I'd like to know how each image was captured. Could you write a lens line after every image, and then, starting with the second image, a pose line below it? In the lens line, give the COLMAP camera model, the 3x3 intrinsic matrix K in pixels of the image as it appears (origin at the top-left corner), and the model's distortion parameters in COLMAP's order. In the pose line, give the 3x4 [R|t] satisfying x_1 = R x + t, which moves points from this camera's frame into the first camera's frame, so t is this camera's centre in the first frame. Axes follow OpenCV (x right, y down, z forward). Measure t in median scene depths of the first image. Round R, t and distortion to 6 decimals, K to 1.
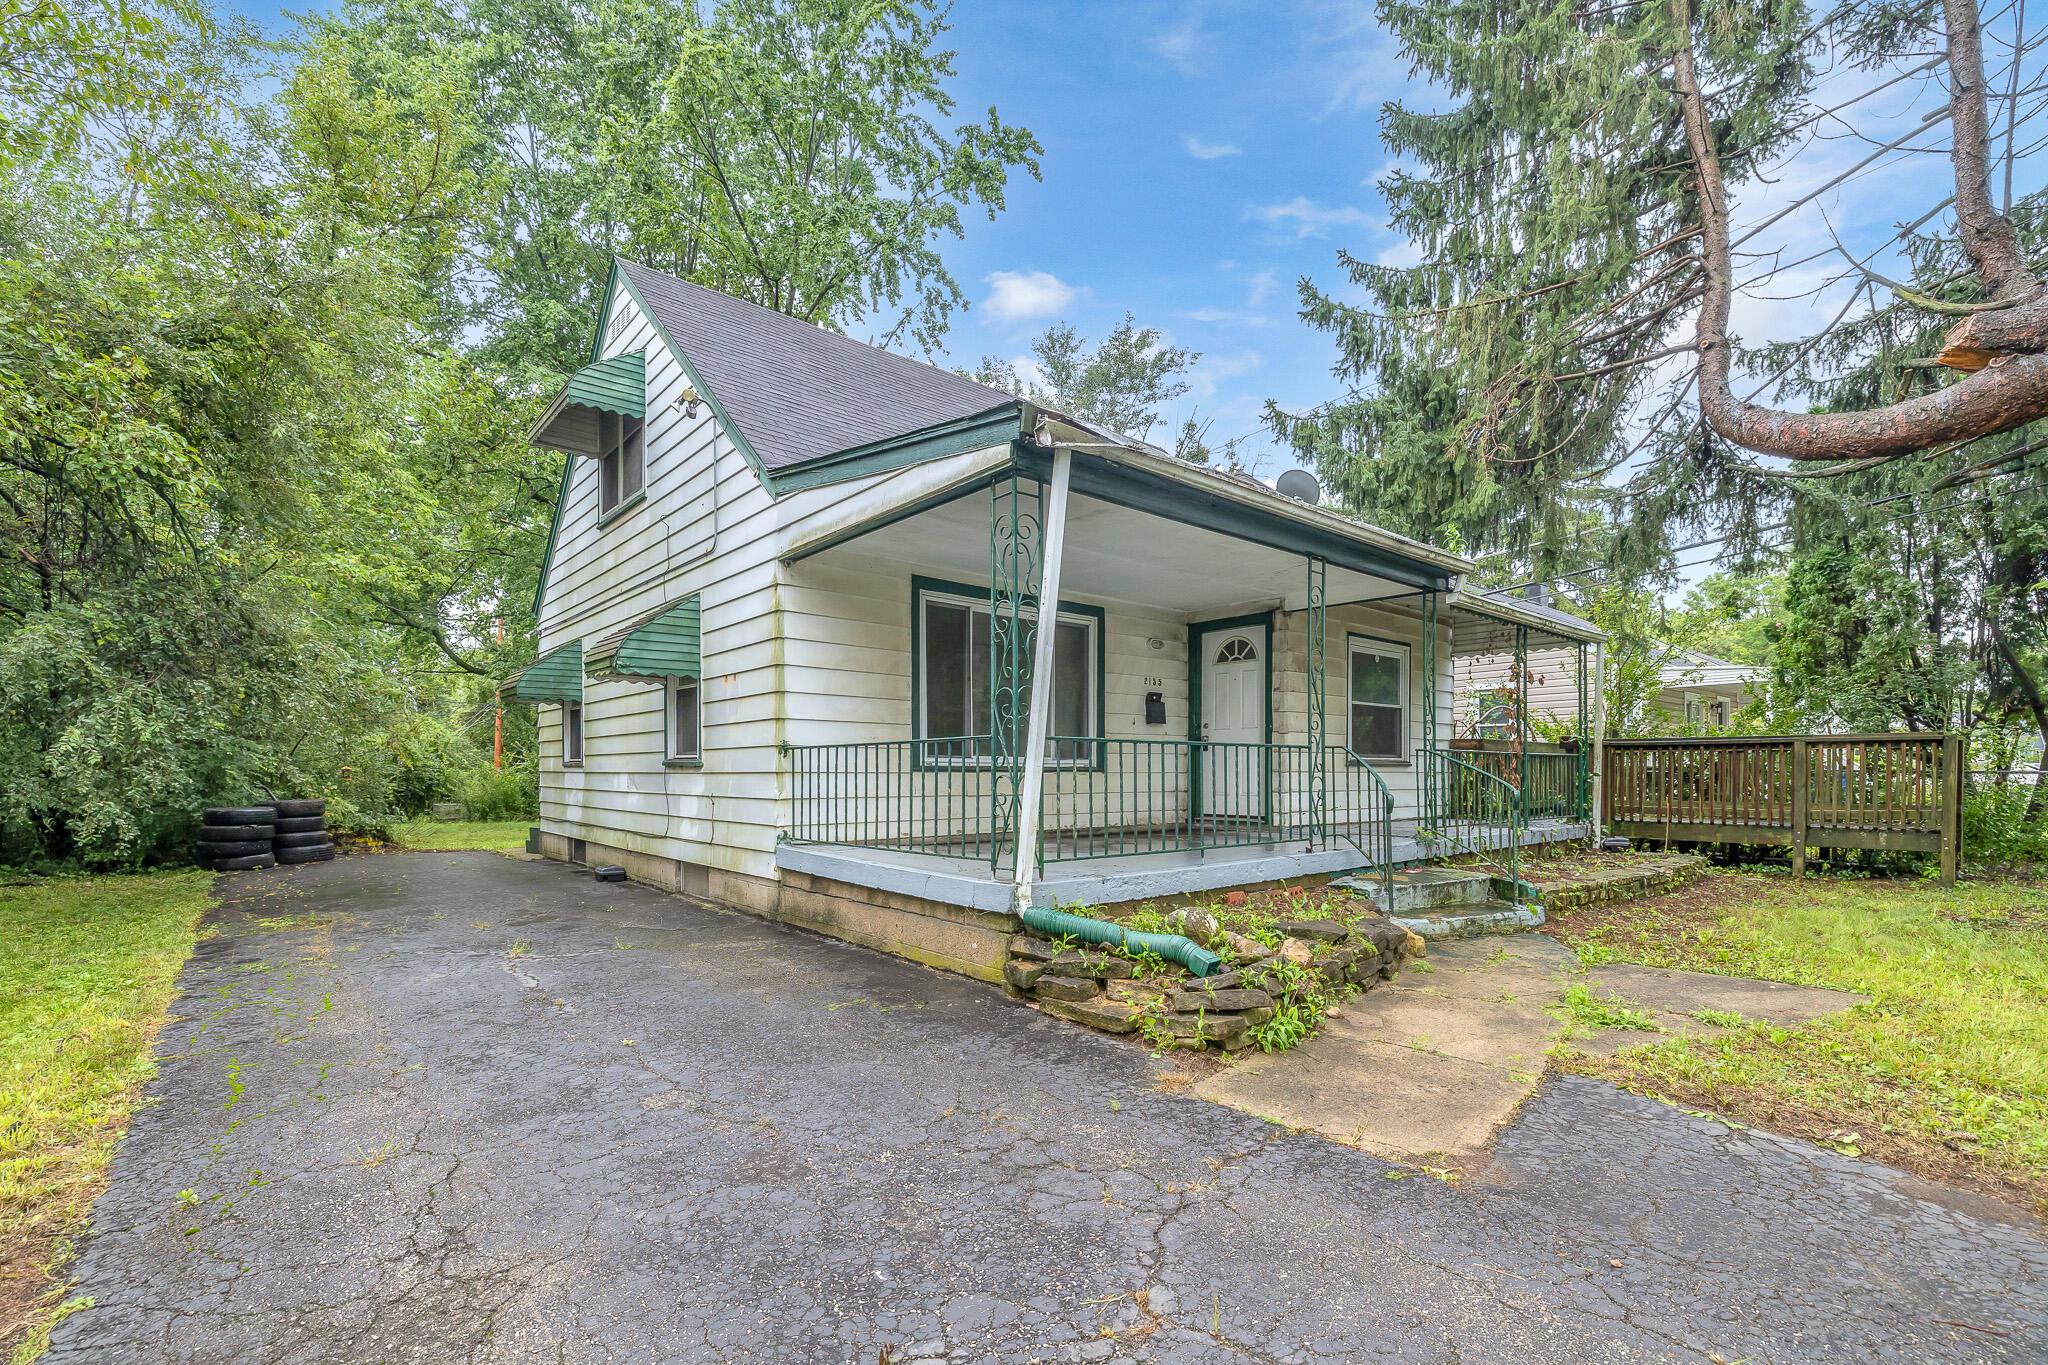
lens RADIAL K [[899.7, 0, 1014.9], [0, 899.7, 761.9], [0, 0, 1]] dist [0.000944, 0.000023]
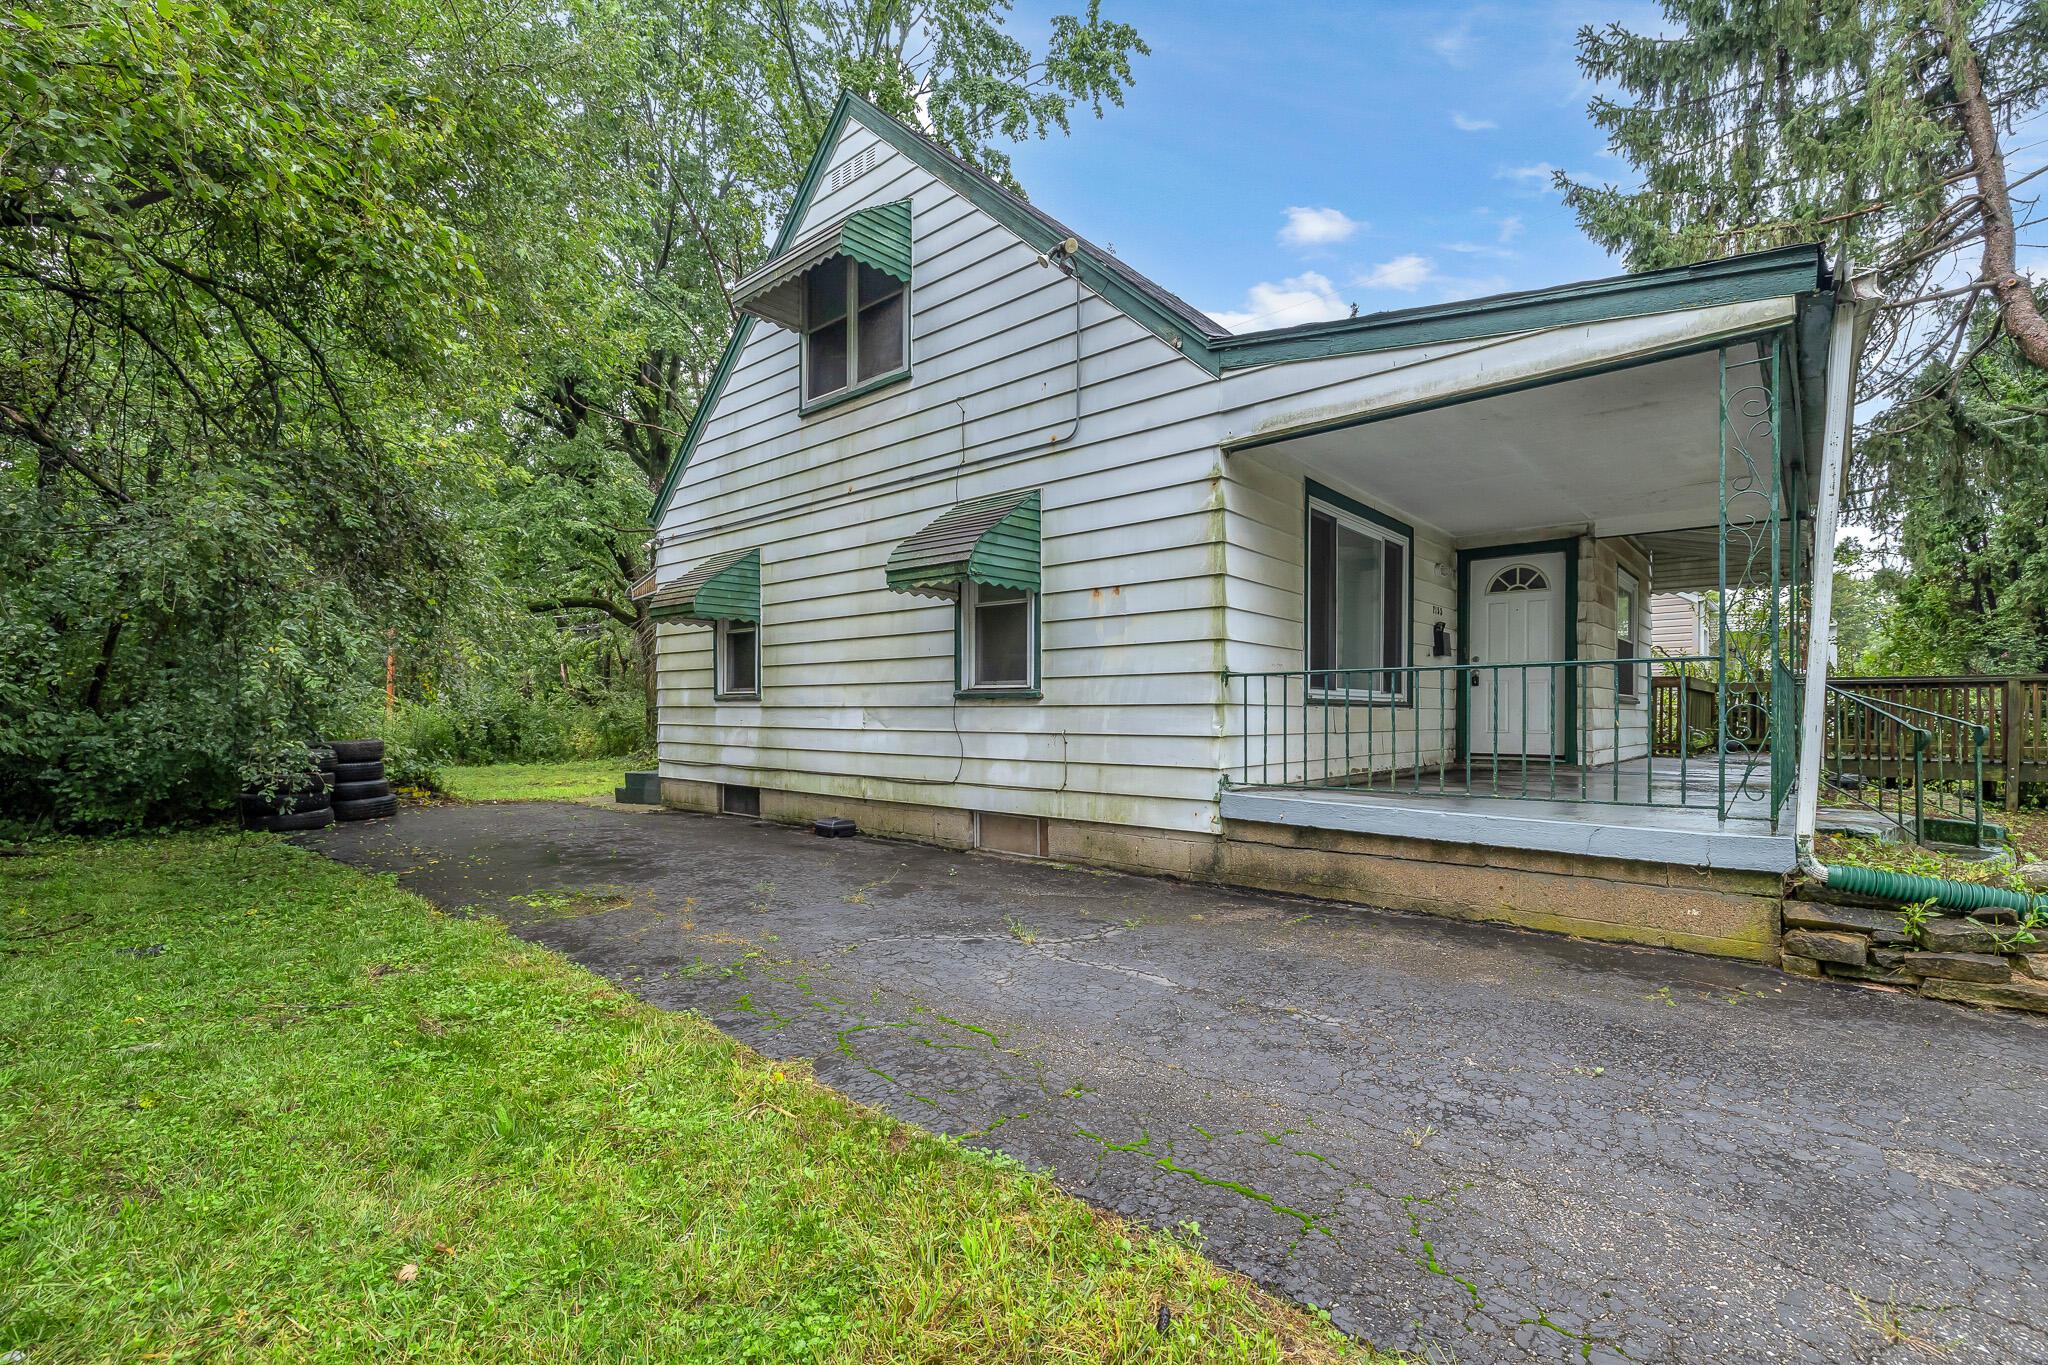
lens RADIAL K [[899.9, 0, 1034.0], [0, 899.9, 709.2], [0, 0, 1]] dist [0.000789, -0.000068]
pose [[0.988901, 0.003132, 0.148542, -0.473686], [-0.004016, 0.999976, 0.005652, 0.010344], [-0.148520, -0.006186, 0.988890, 0.173385]]
